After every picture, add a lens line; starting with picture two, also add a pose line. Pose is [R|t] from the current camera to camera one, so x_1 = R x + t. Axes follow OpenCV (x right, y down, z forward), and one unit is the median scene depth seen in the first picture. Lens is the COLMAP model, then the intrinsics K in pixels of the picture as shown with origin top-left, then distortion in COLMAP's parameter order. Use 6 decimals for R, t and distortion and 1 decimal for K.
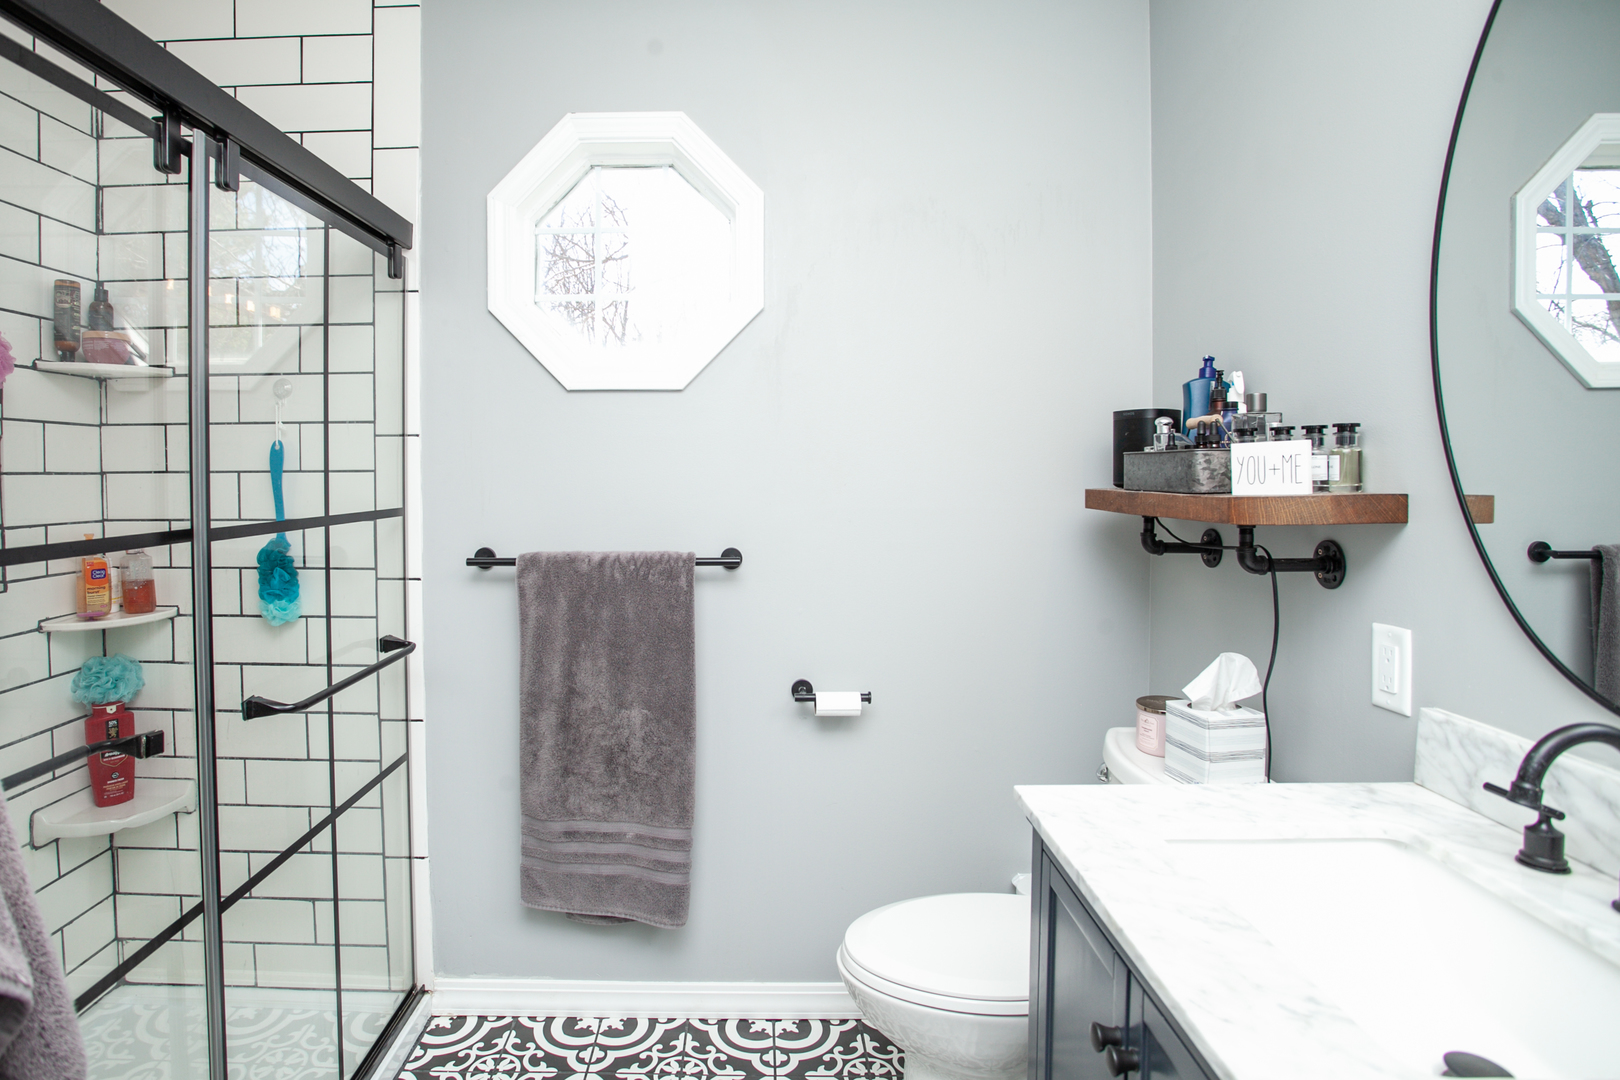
lens RADIAL K [[877.4, 0, 745.9], [0, 877.4, 507.6], [0, 0, 1]] dist [-0.045196, 0.007004]
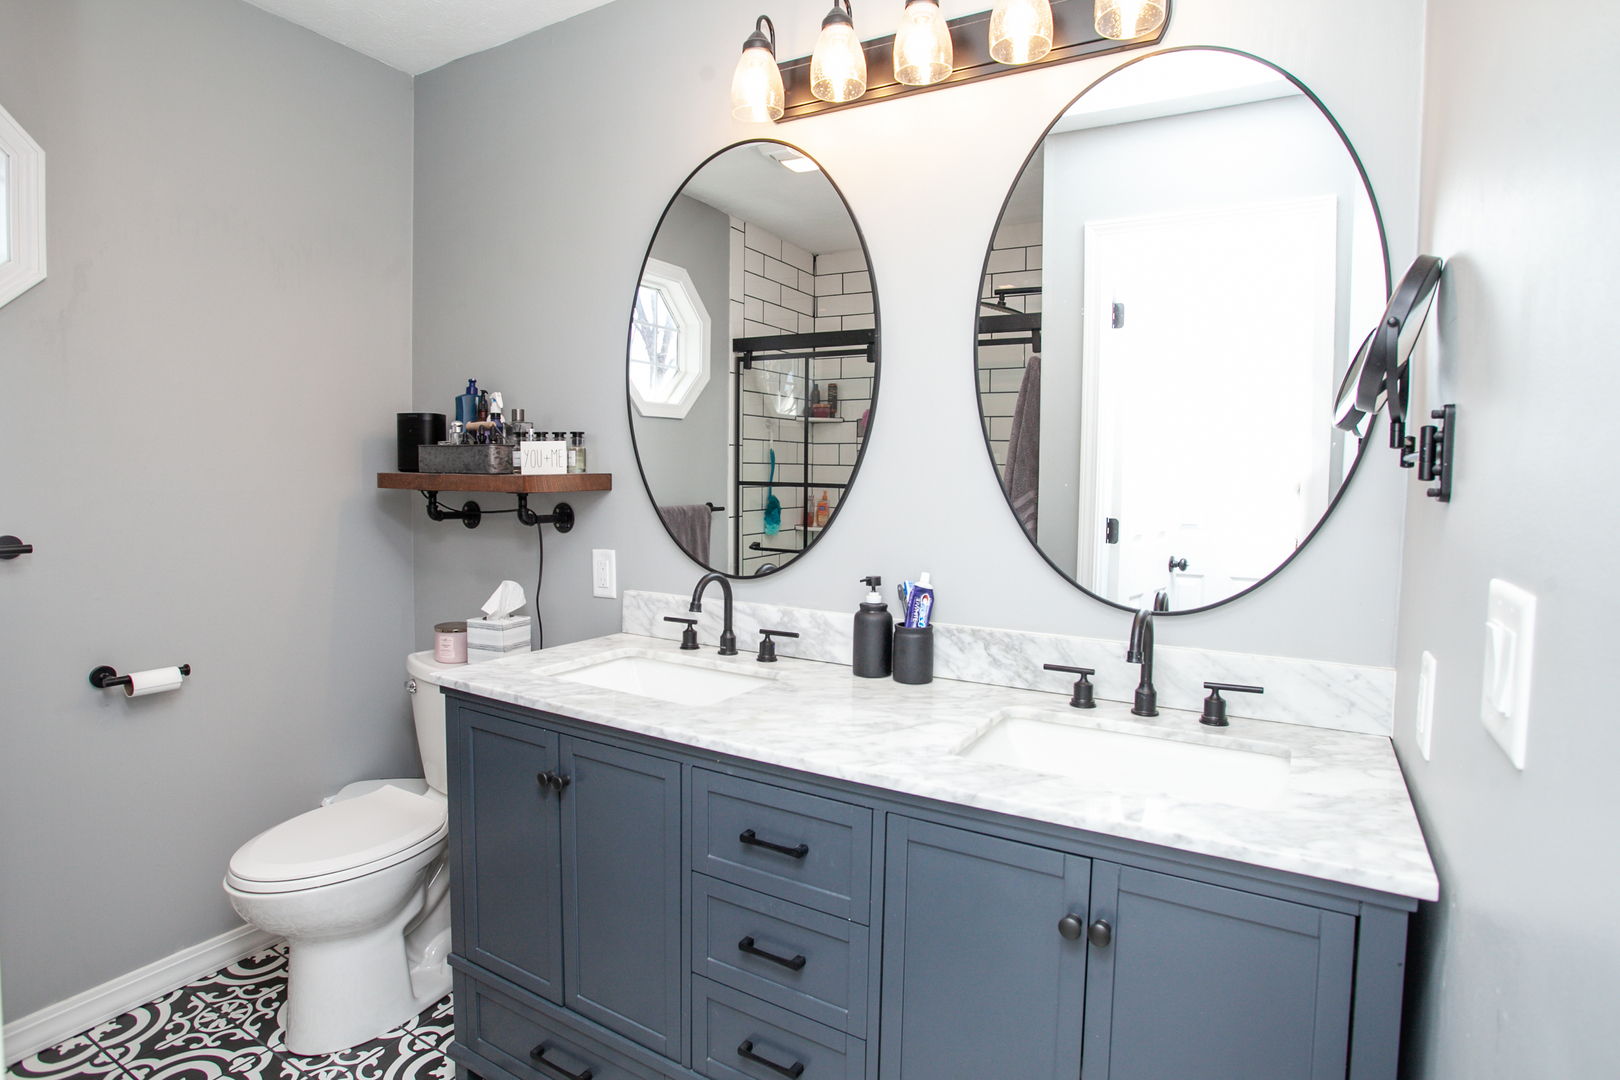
lens RADIAL K [[877.4, 0, 809.7], [0, 877.4, 535.5], [0, 0, 1]] dist [-0.045196, 0.007004]
pose [[0.485429, -0.051665, 0.872748, -0.514059], [0.020769, 0.998652, 0.047566, 0.028525], [-0.874029, -0.004963, 0.485848, -0.205287]]
